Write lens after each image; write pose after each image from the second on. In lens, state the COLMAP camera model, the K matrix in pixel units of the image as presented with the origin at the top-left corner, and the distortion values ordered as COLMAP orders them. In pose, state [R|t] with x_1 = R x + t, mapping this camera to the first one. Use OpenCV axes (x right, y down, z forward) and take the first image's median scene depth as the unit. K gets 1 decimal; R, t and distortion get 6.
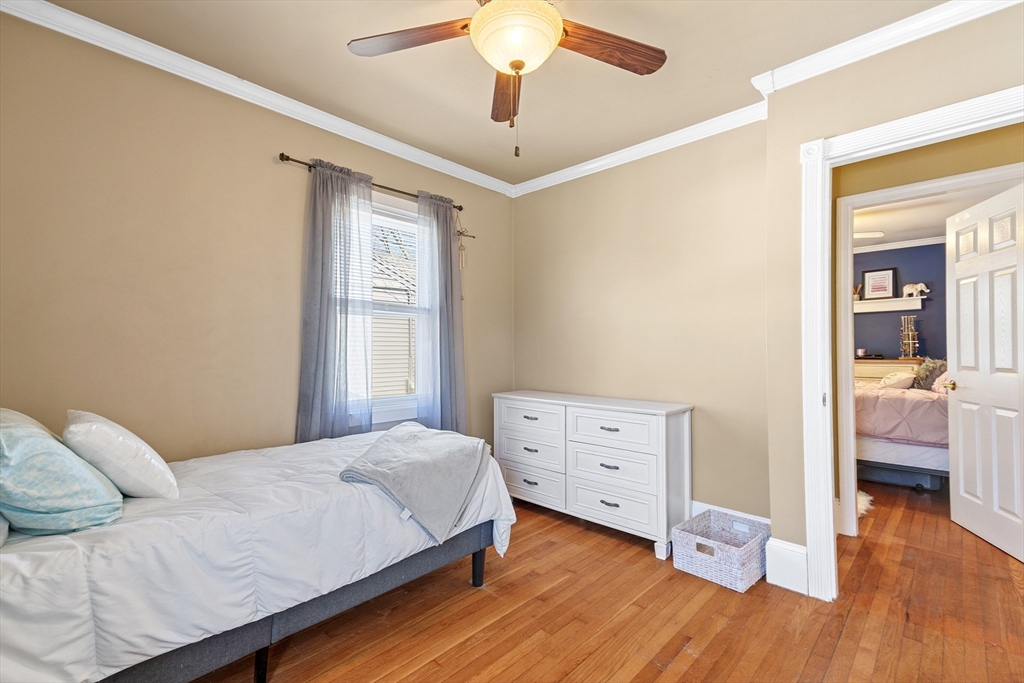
lens RADIAL K [[462.6, 0, 509.2], [0, 462.6, 344.1], [0, 0, 1]] dist [0.057499, -0.010567]
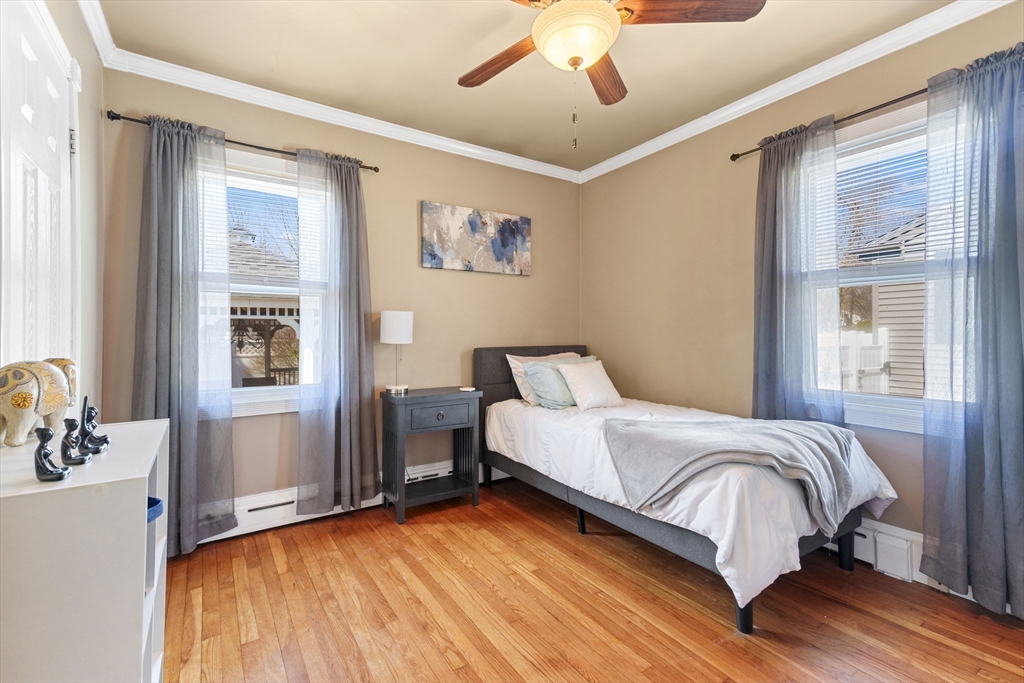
lens RADIAL K [[454.5, 0, 510.7], [0, 454.5, 339.3], [0, 0, 1]] dist [0.054709, -0.011098]
pose [[-0.229838, 0.015277, -0.973109, 1.596077], [0.013447, 0.999831, 0.012520, 0.026634], [0.973136, -0.010208, -0.230005, 1.655306]]
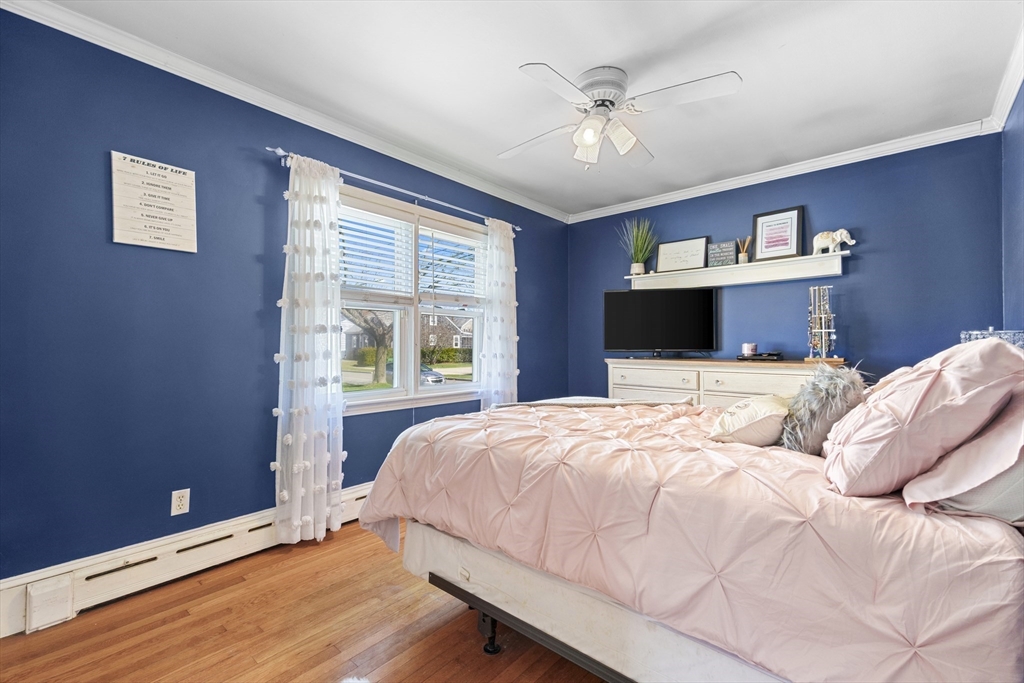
lens RADIAL K [[454.5, 0, 510.7], [0, 454.5, 339.3], [0, 0, 1]] dist [0.054709, -0.011098]
pose [[0.998974, 0.002997, 0.045190, 0.431511], [-0.002917, 0.999994, -0.001844, 0.007105], [-0.045195, 0.001710, 0.998977, 0.453374]]
